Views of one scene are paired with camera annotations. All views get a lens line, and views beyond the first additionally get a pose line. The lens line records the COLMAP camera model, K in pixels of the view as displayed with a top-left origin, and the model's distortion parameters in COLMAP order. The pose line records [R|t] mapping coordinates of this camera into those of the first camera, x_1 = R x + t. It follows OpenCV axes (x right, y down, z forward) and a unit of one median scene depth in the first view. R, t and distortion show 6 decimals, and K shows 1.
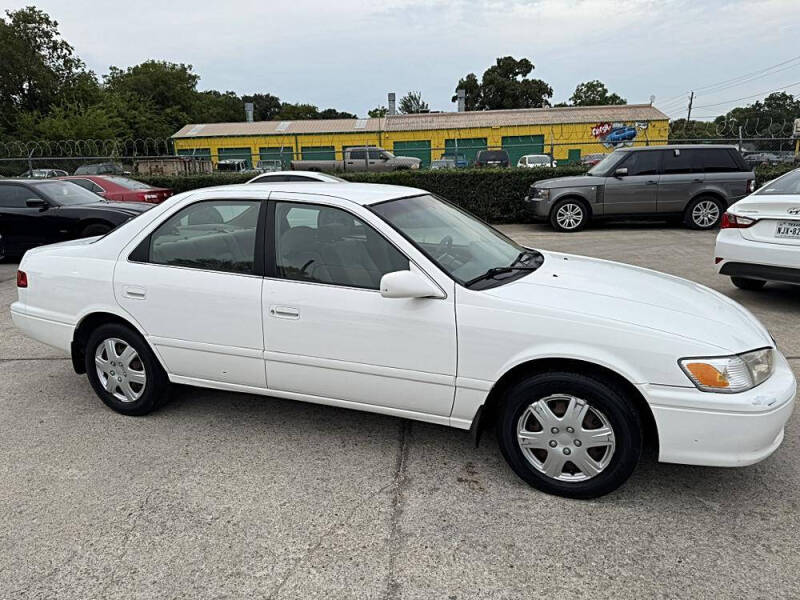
lens RADIAL K [[566.8, 0, 385.3], [0, 566.8, 298.1], [0, 0, 1]] dist [0.047084, -0.063535]
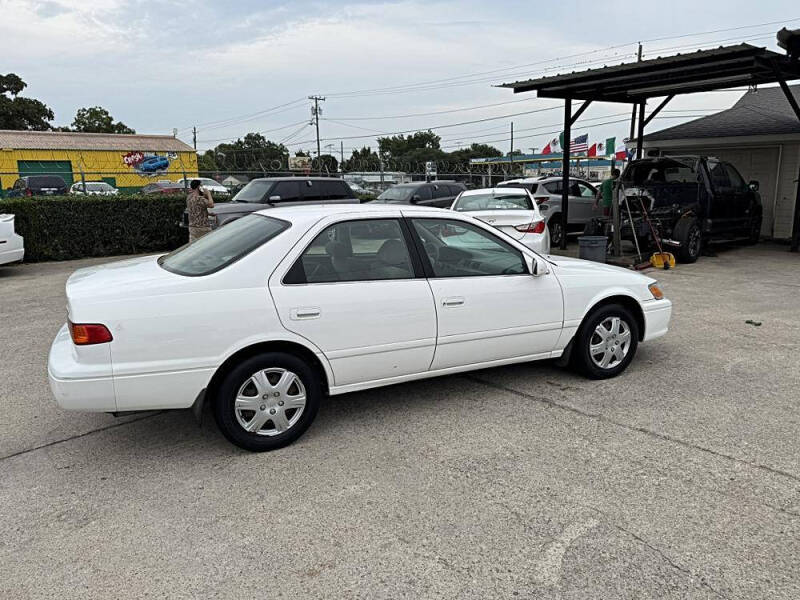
lens RADIAL K [[569.3, 0, 397.0], [0, 569.3, 298.9], [0, 0, 1]] dist [0.095330, -0.152015]
pose [[0.669203, -0.134336, 0.730836, -0.136781], [0.170249, 0.985079, 0.025177, -0.004225], [-0.723314, 0.107575, 0.682089, 0.024820]]
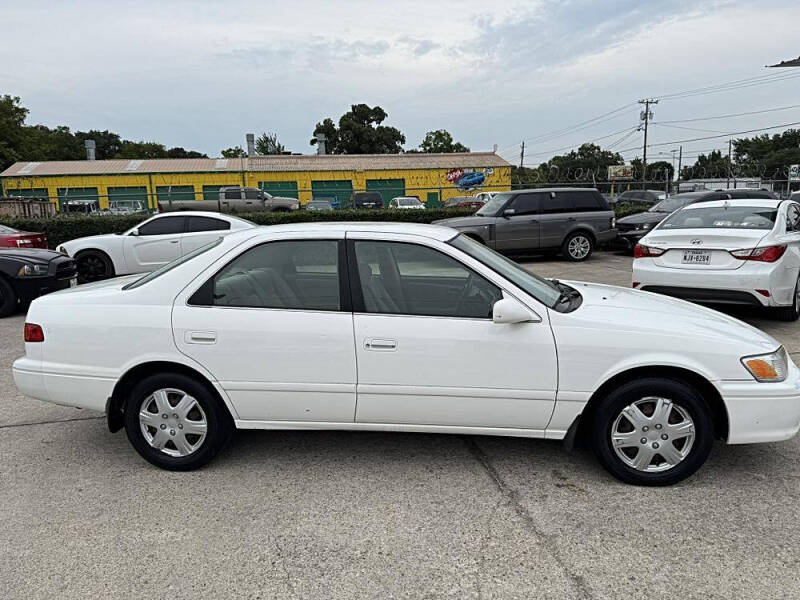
lens RADIAL K [[568.6, 0, 396.0], [0, 568.6, 303.1], [0, 0, 1]] dist [0.039552, -0.049837]
pose [[0.963537, -0.047294, 0.263363, -0.047954], [0.063292, 0.996609, -0.052589, 0.000489], [-0.259983, 0.067340, 0.963262, -0.001340]]
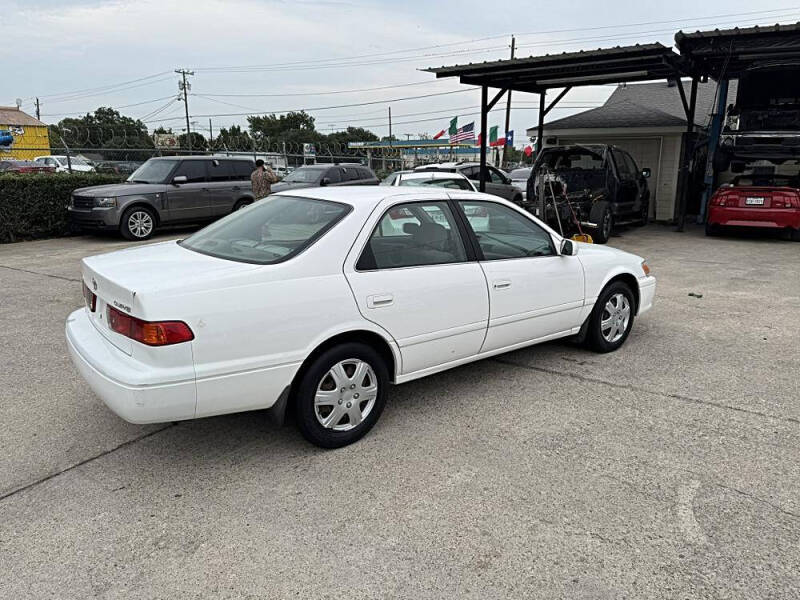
lens RADIAL K [[572.1, 0, 401.0], [0, 572.1, 295.0], [0, 0, 1]] dist [0.070368, -0.097865]
pose [[0.484651, -0.169844, 0.858060, -0.160612], [0.189708, 0.978028, 0.086440, -0.012308], [-0.853888, 0.120887, 0.506223, 0.061923]]
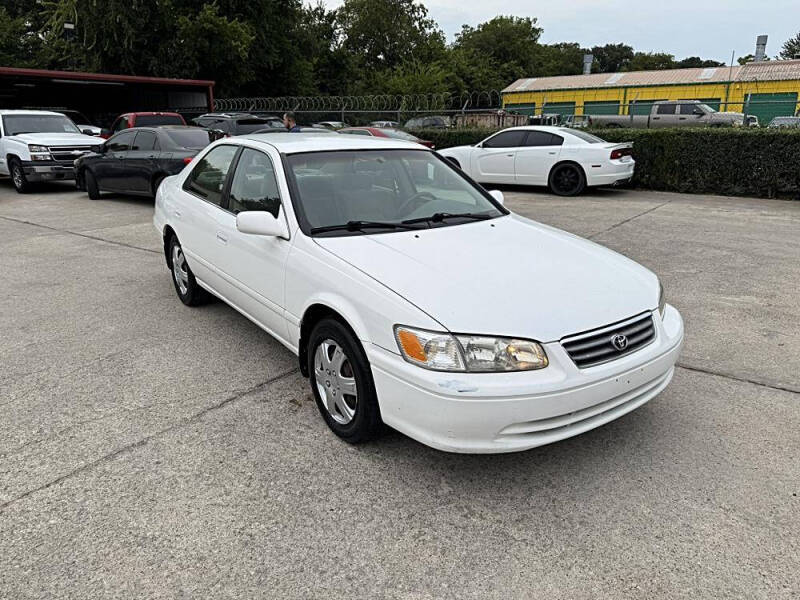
lens RADIAL K [[556.2, 0, 400.0], [0, 556.2, 300.0], [0, 0, 1]] dist [0.034202, -0.036945]
pose [[0.849703, 0.180974, -0.495231, 0.089138], [-0.139508, 0.982943, 0.119838, -0.004820], [0.508471, -0.032738, 0.860456, 0.016230]]
